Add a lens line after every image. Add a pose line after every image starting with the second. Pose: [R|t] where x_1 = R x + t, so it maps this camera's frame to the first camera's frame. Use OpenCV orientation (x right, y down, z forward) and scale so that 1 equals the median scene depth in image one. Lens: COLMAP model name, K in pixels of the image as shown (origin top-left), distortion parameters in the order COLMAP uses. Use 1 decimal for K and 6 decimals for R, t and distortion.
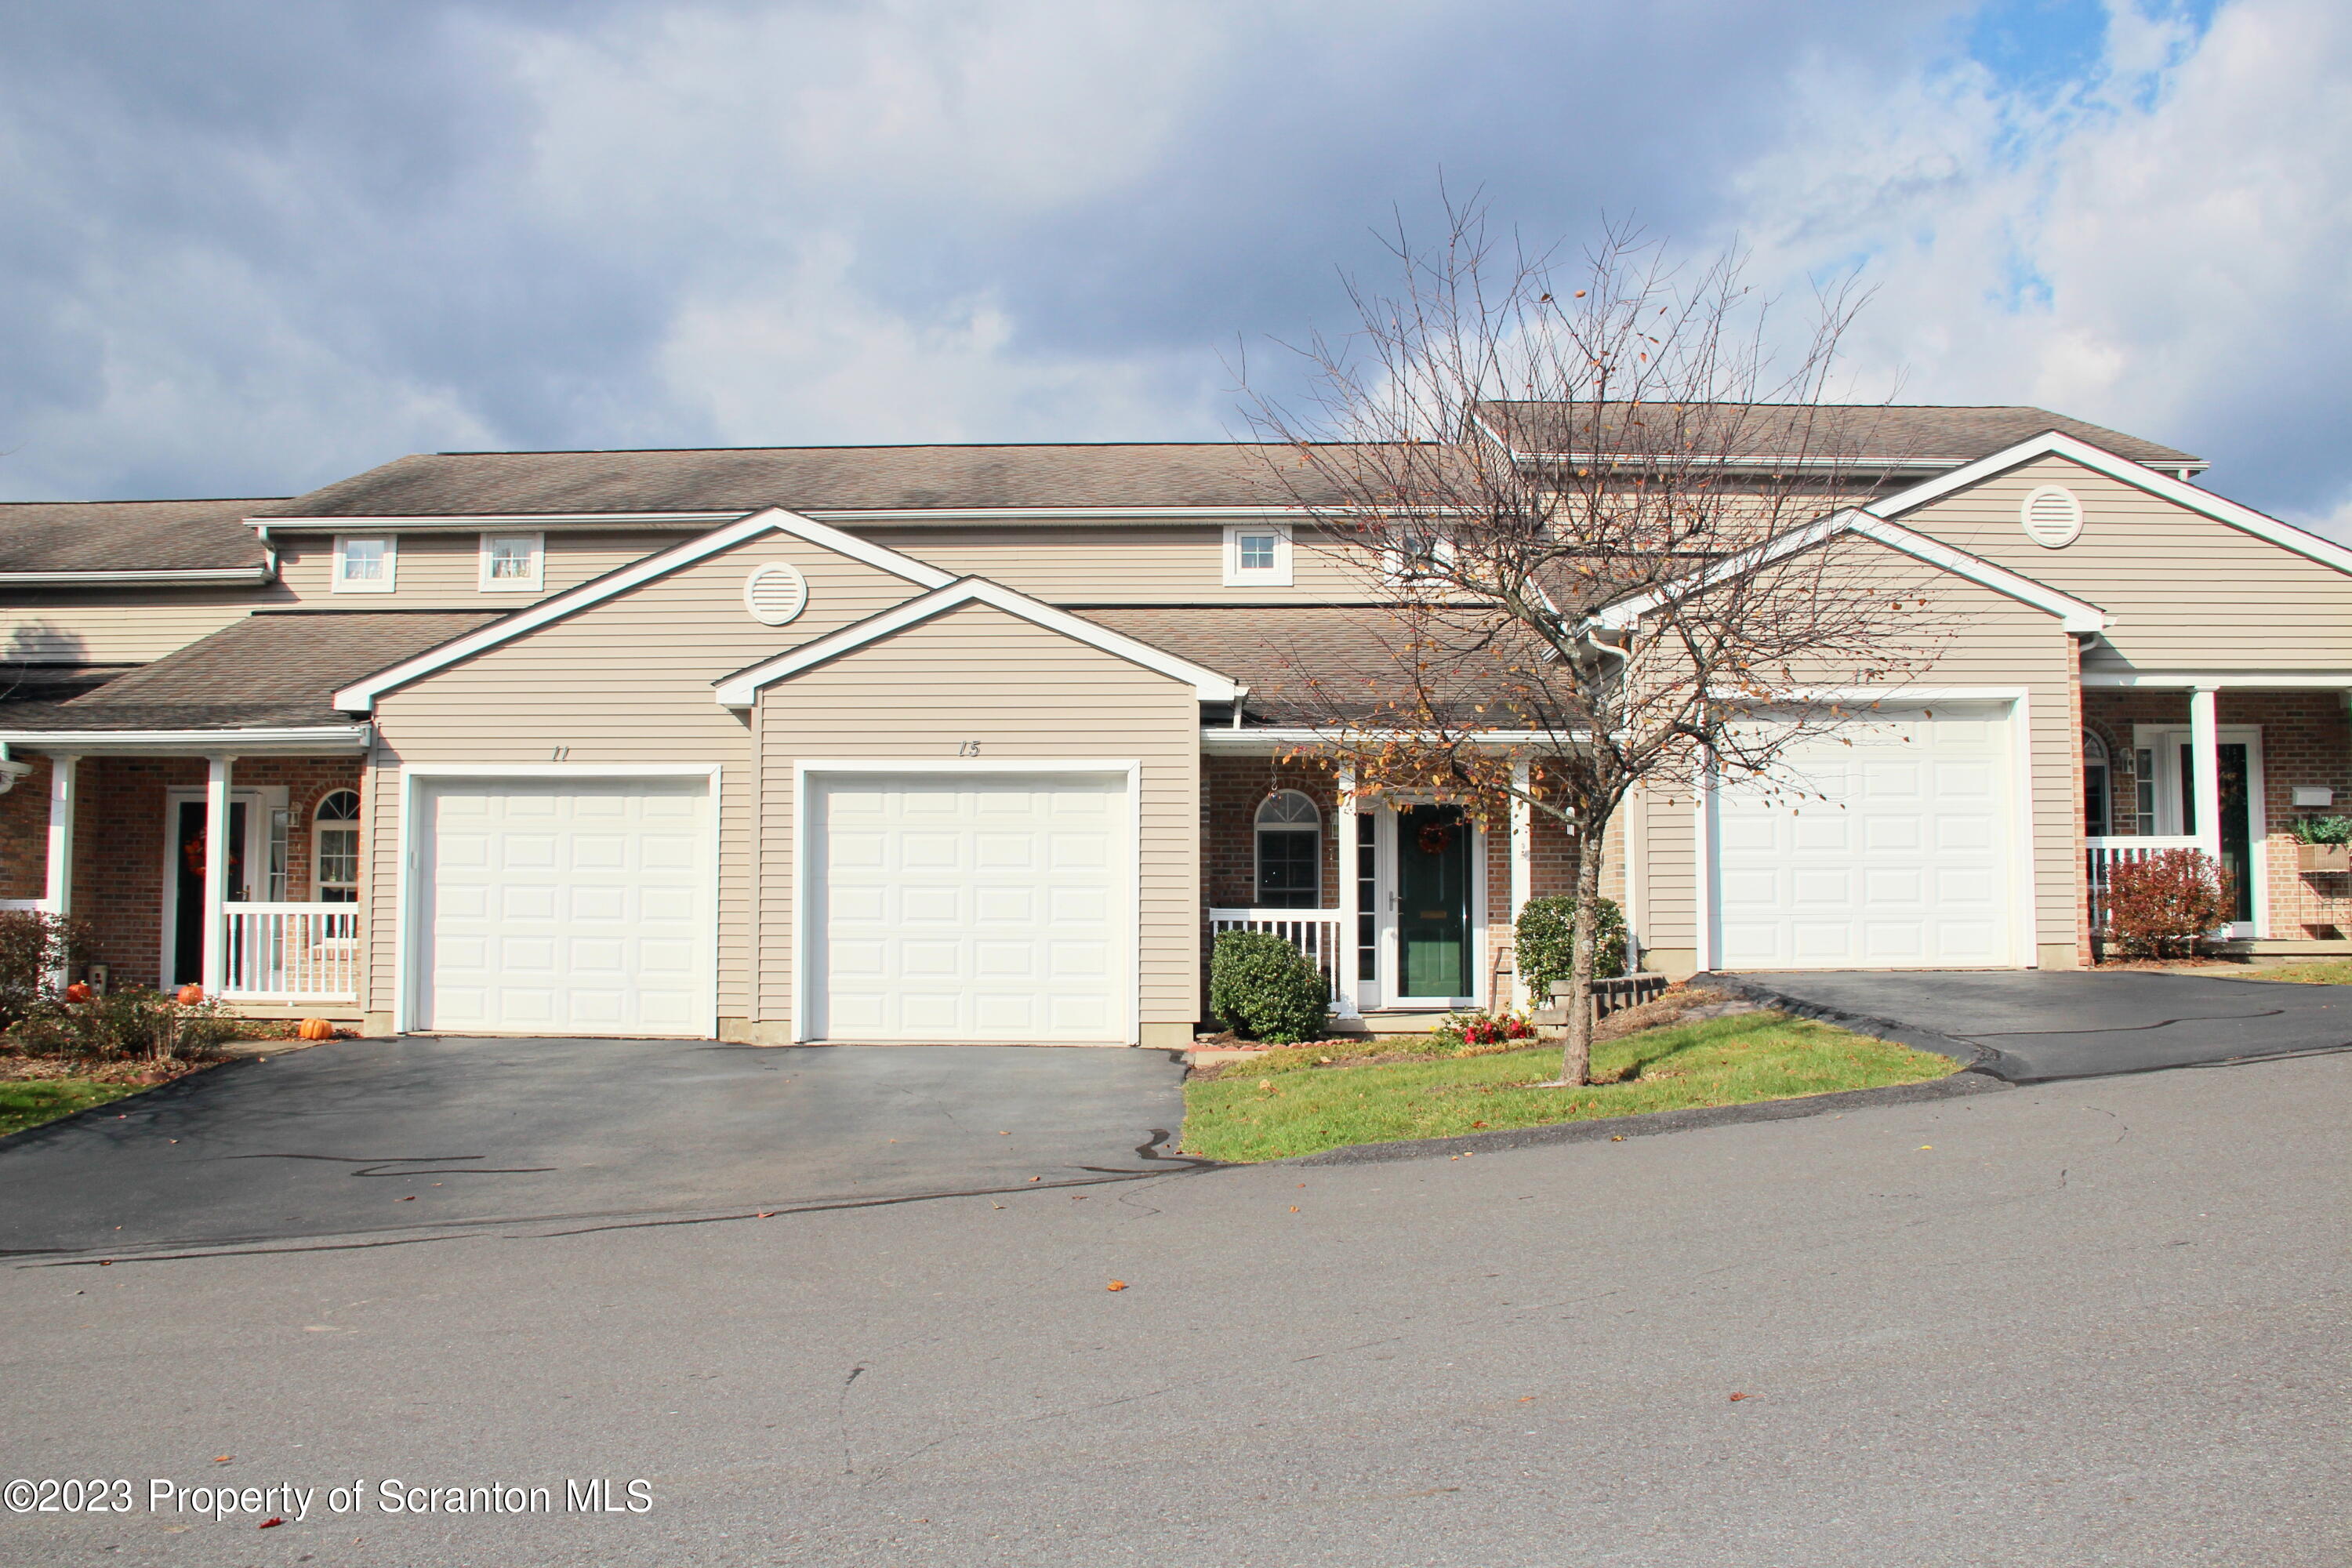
lens RADIAL K [[1881.2, 0, 1170.7], [0, 1881.2, 822.0], [0, 0, 1]] dist [-0.164354, 0.113850]
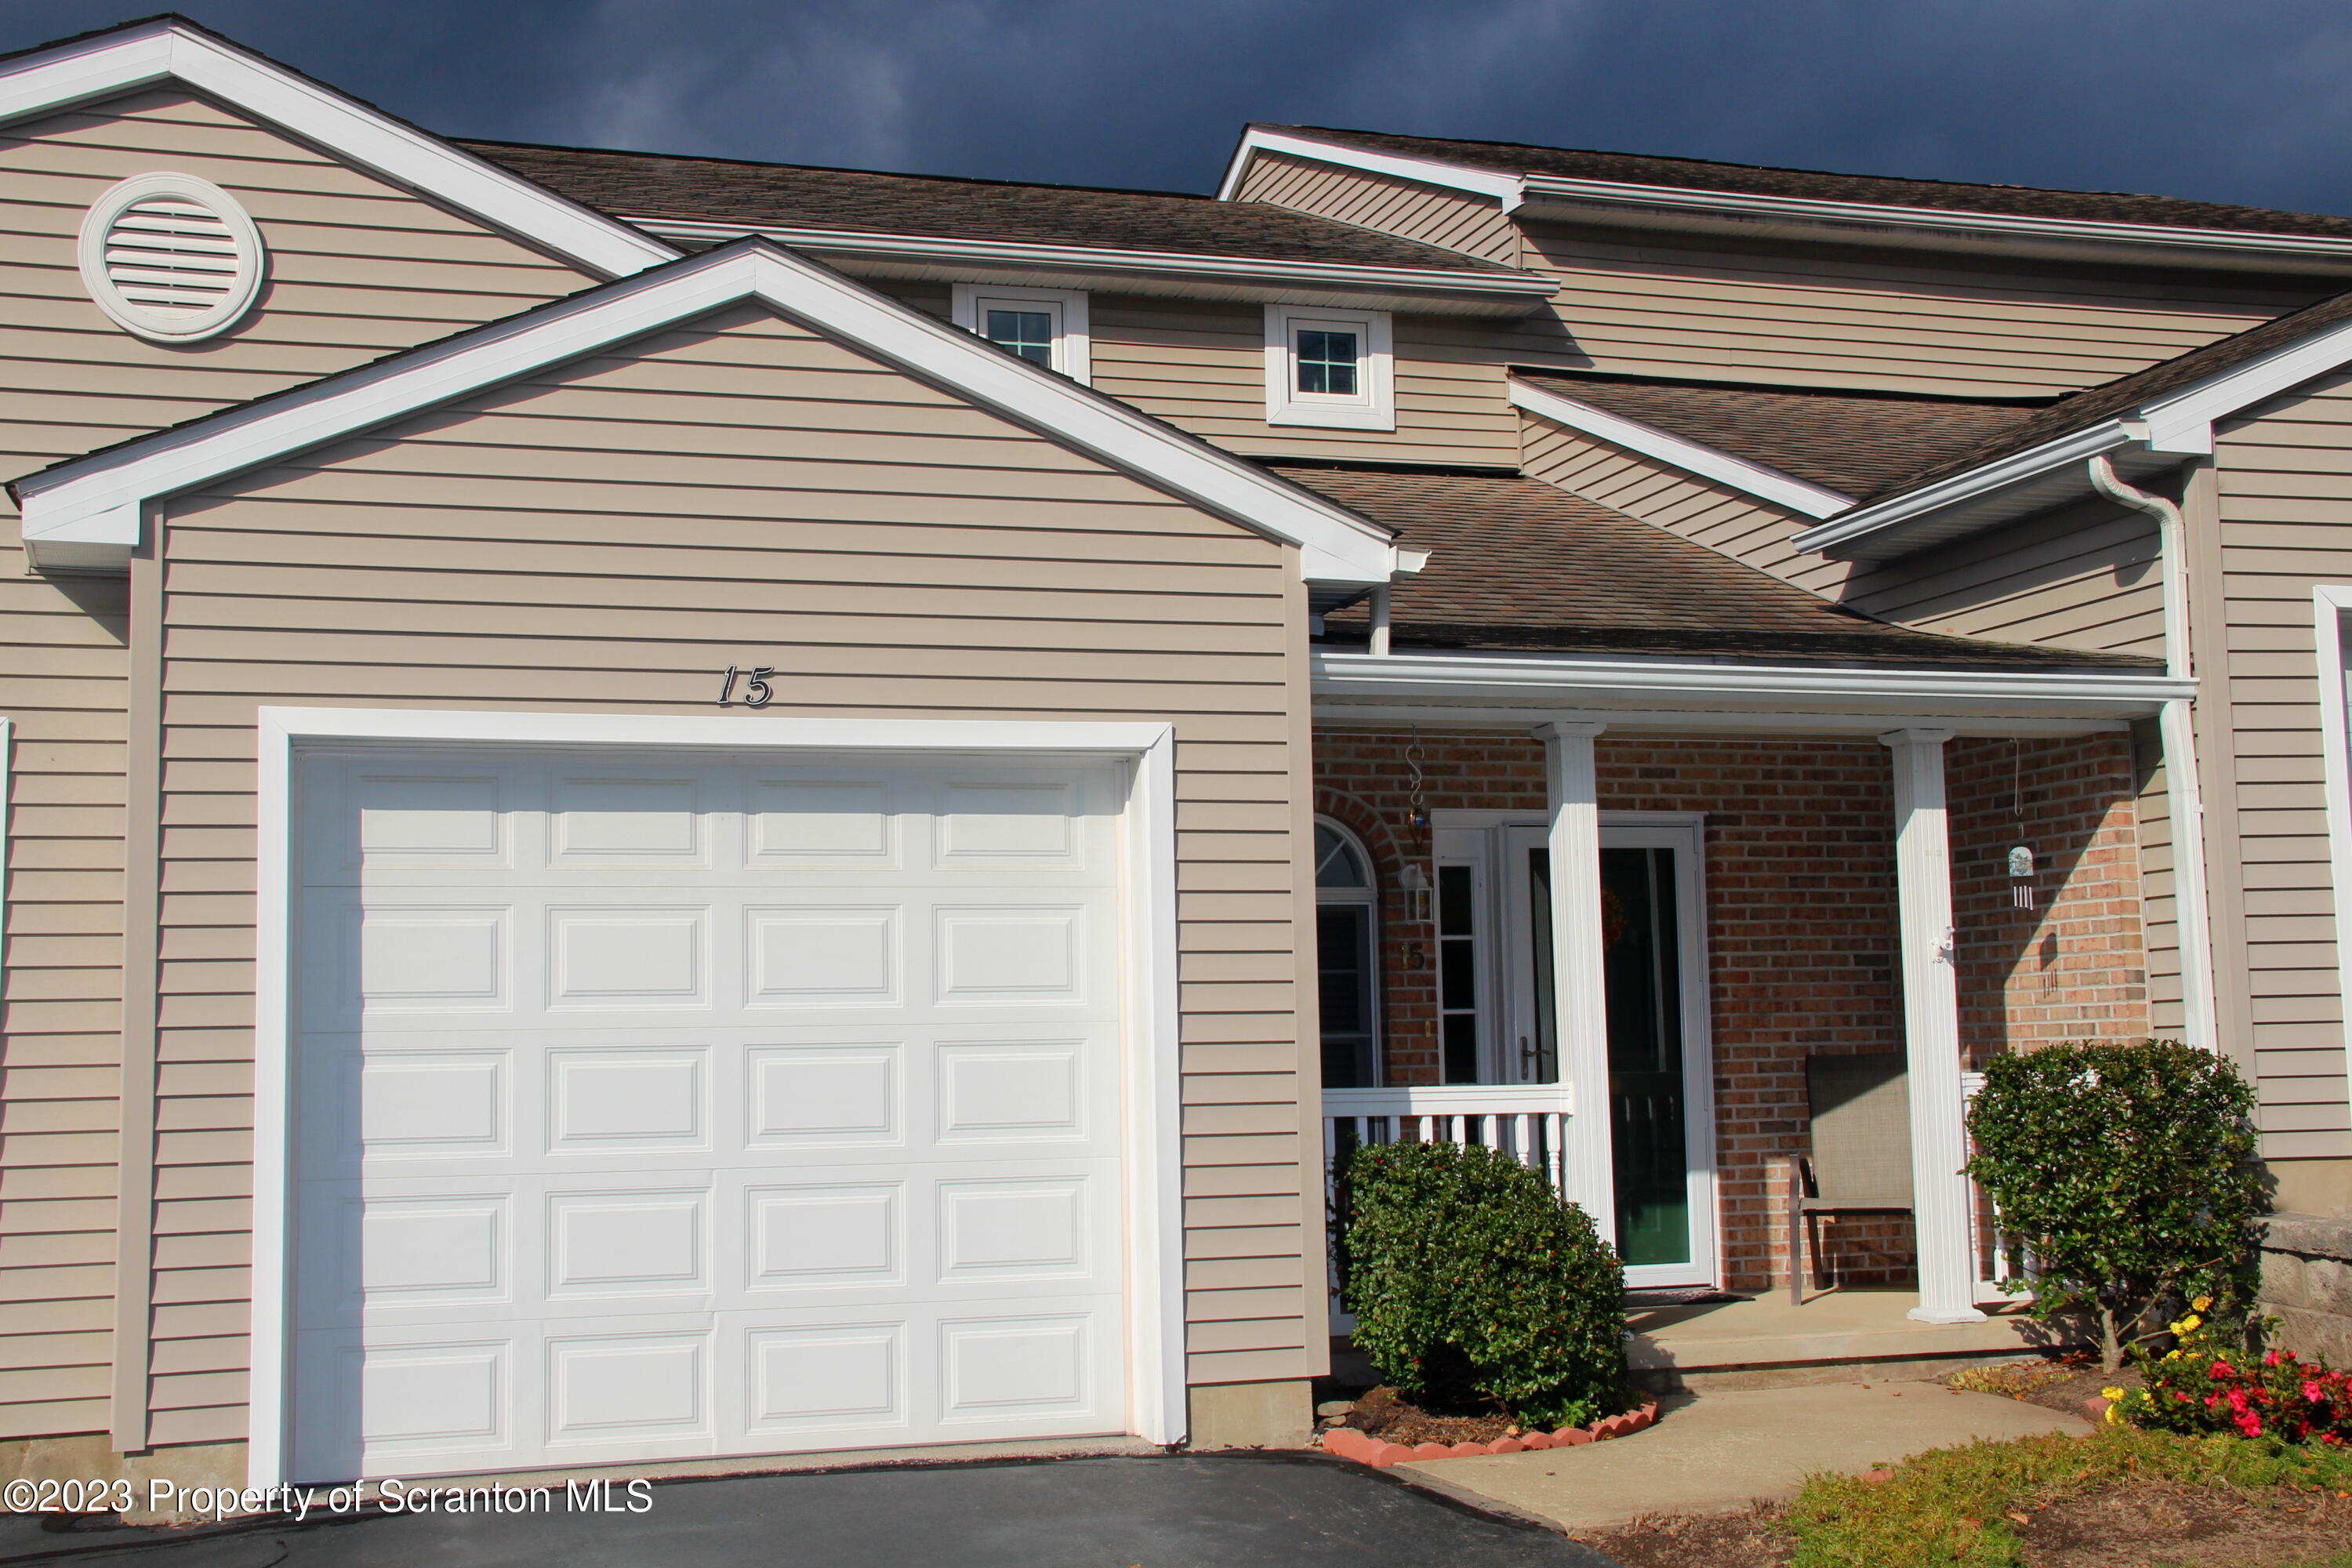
lens RADIAL K [[2712.6, 0, 1131.8], [0, 2712.6, 788.0], [0, 0, 1]] dist [-0.007938, 0.043154]
pose [[0.947984, 0.010746, 0.318138, -0.210747], [0.004390, 0.998894, -0.046822, 0.007876], [-0.318289, 0.045783, 0.946888, 0.457292]]
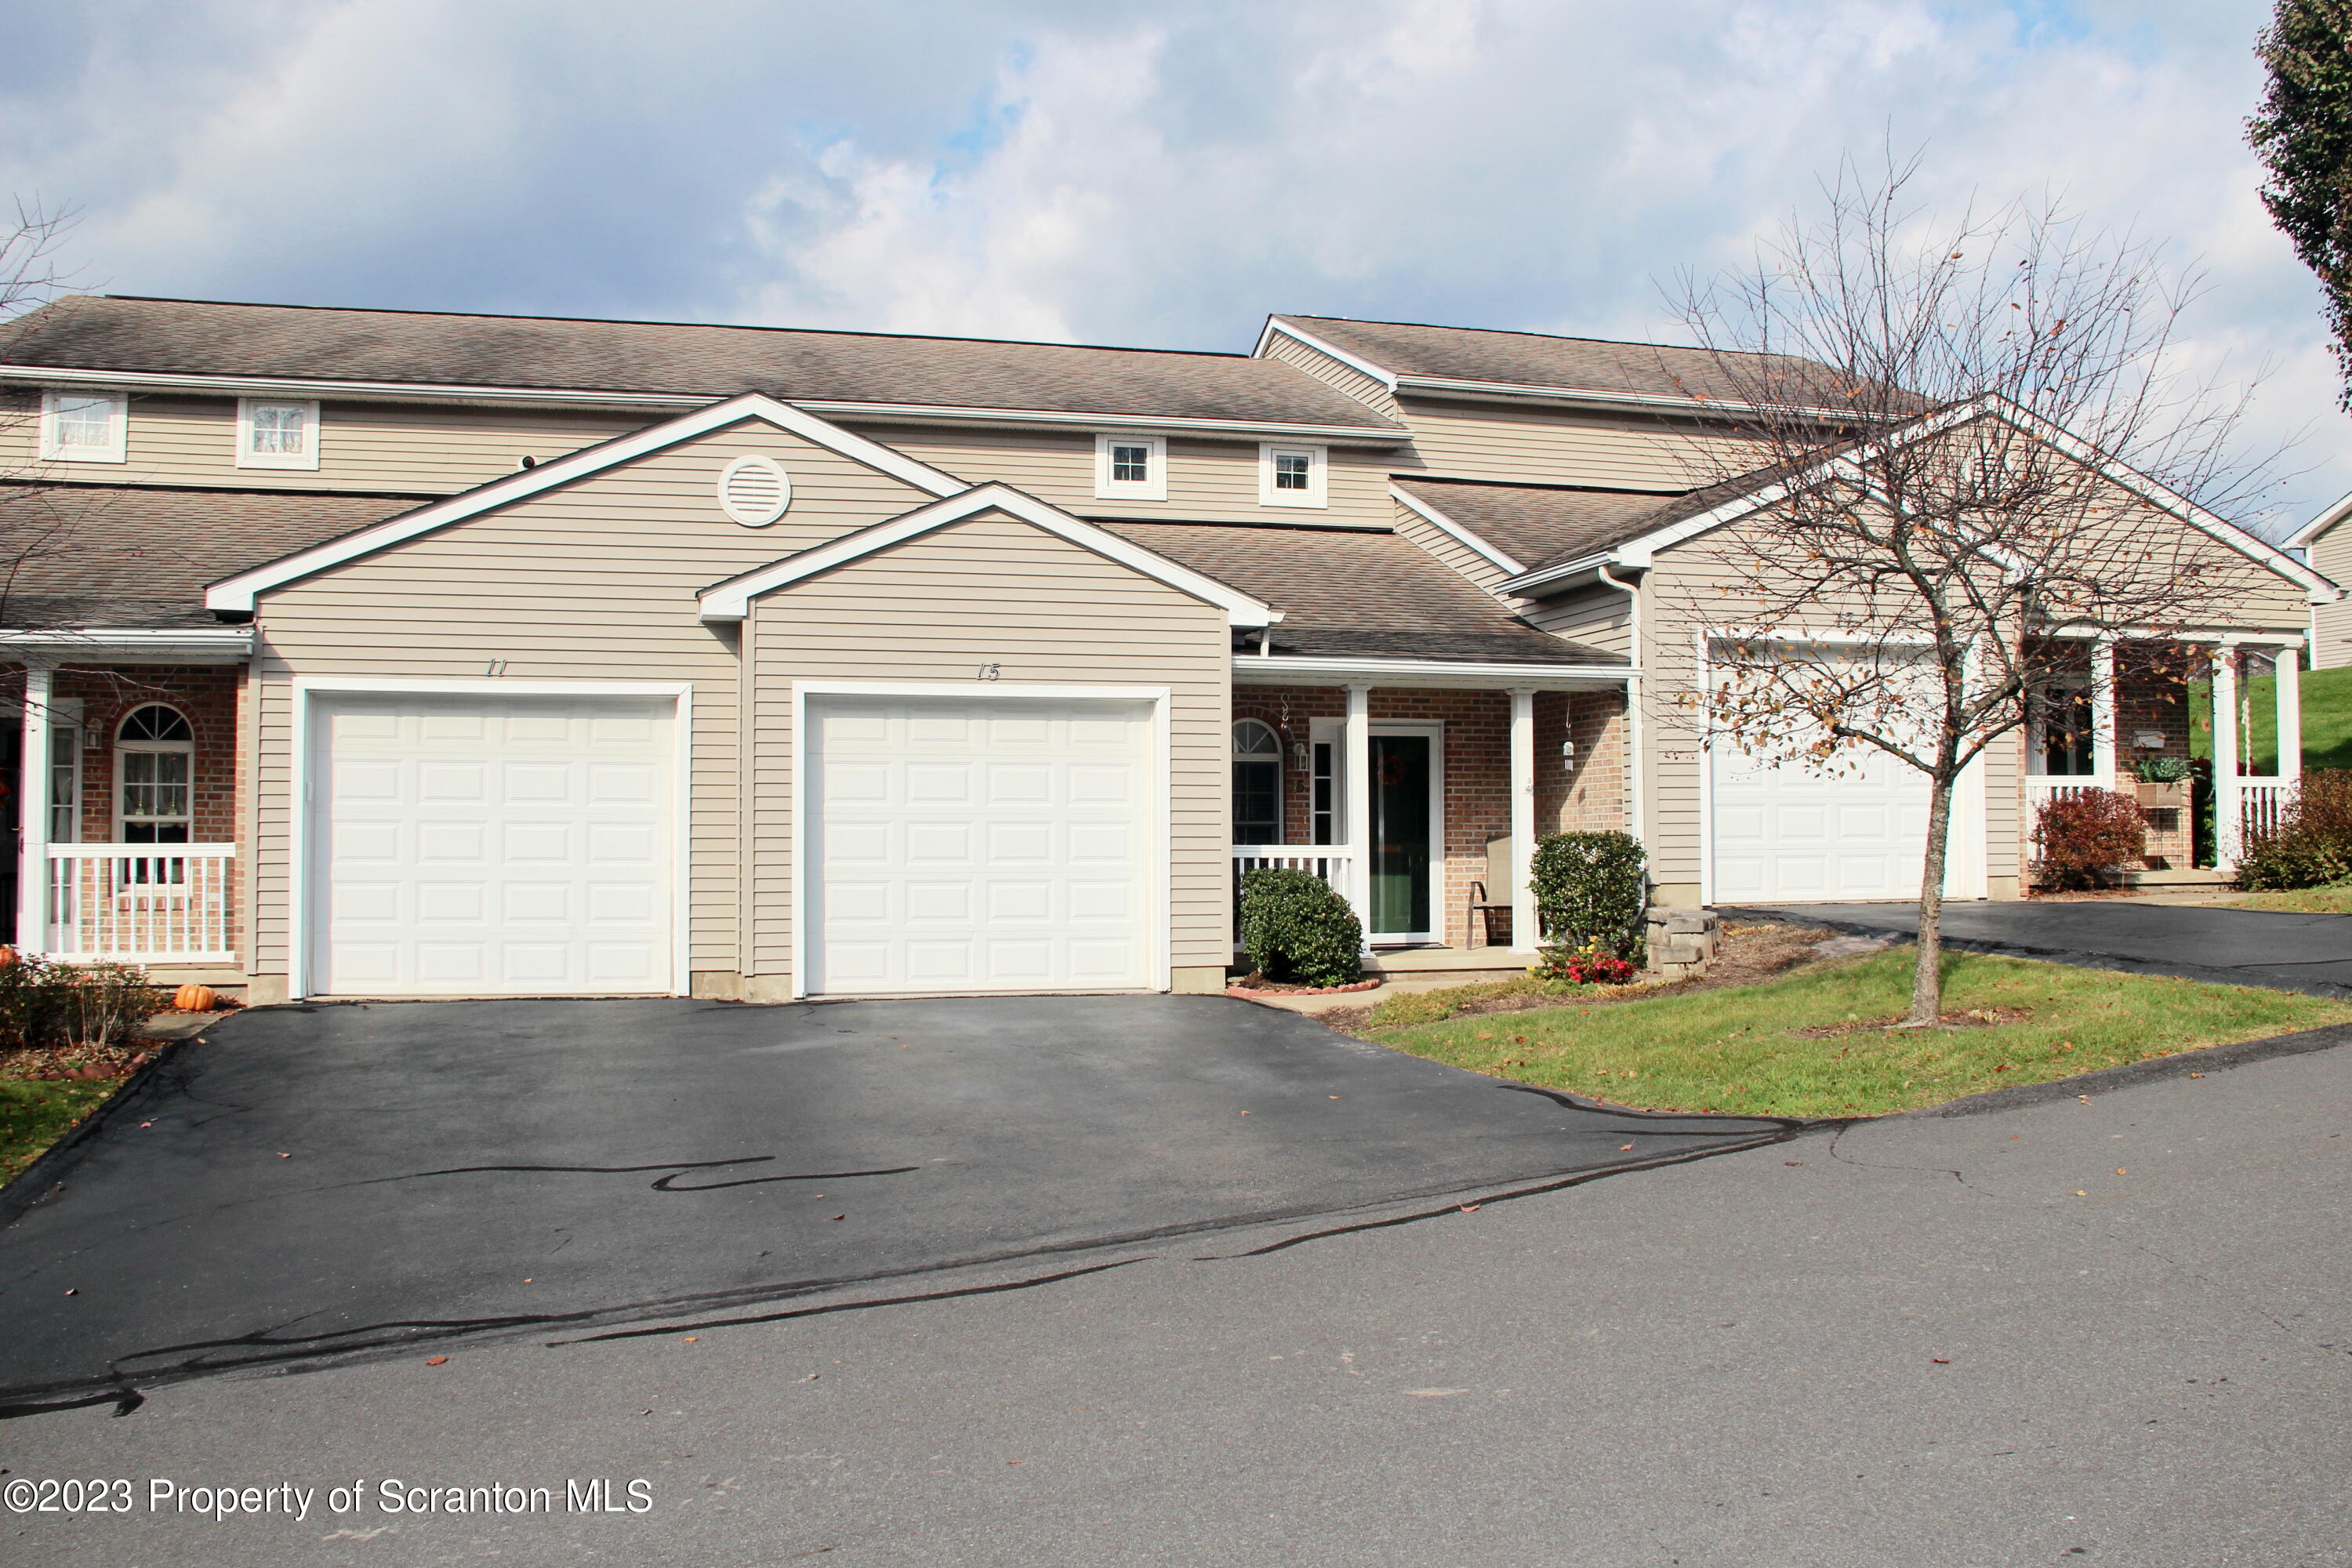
lens RADIAL K [[1959.6, 0, 1184.8], [0, 1959.6, 785.0], [0, 0, 1]] dist [-0.172871, 0.126217]
pose [[0.959465, 0.004285, 0.281794, -0.286347], [-0.011406, 0.999656, 0.023635, -0.007568], [-0.281596, -0.025891, 0.959184, 0.061335]]
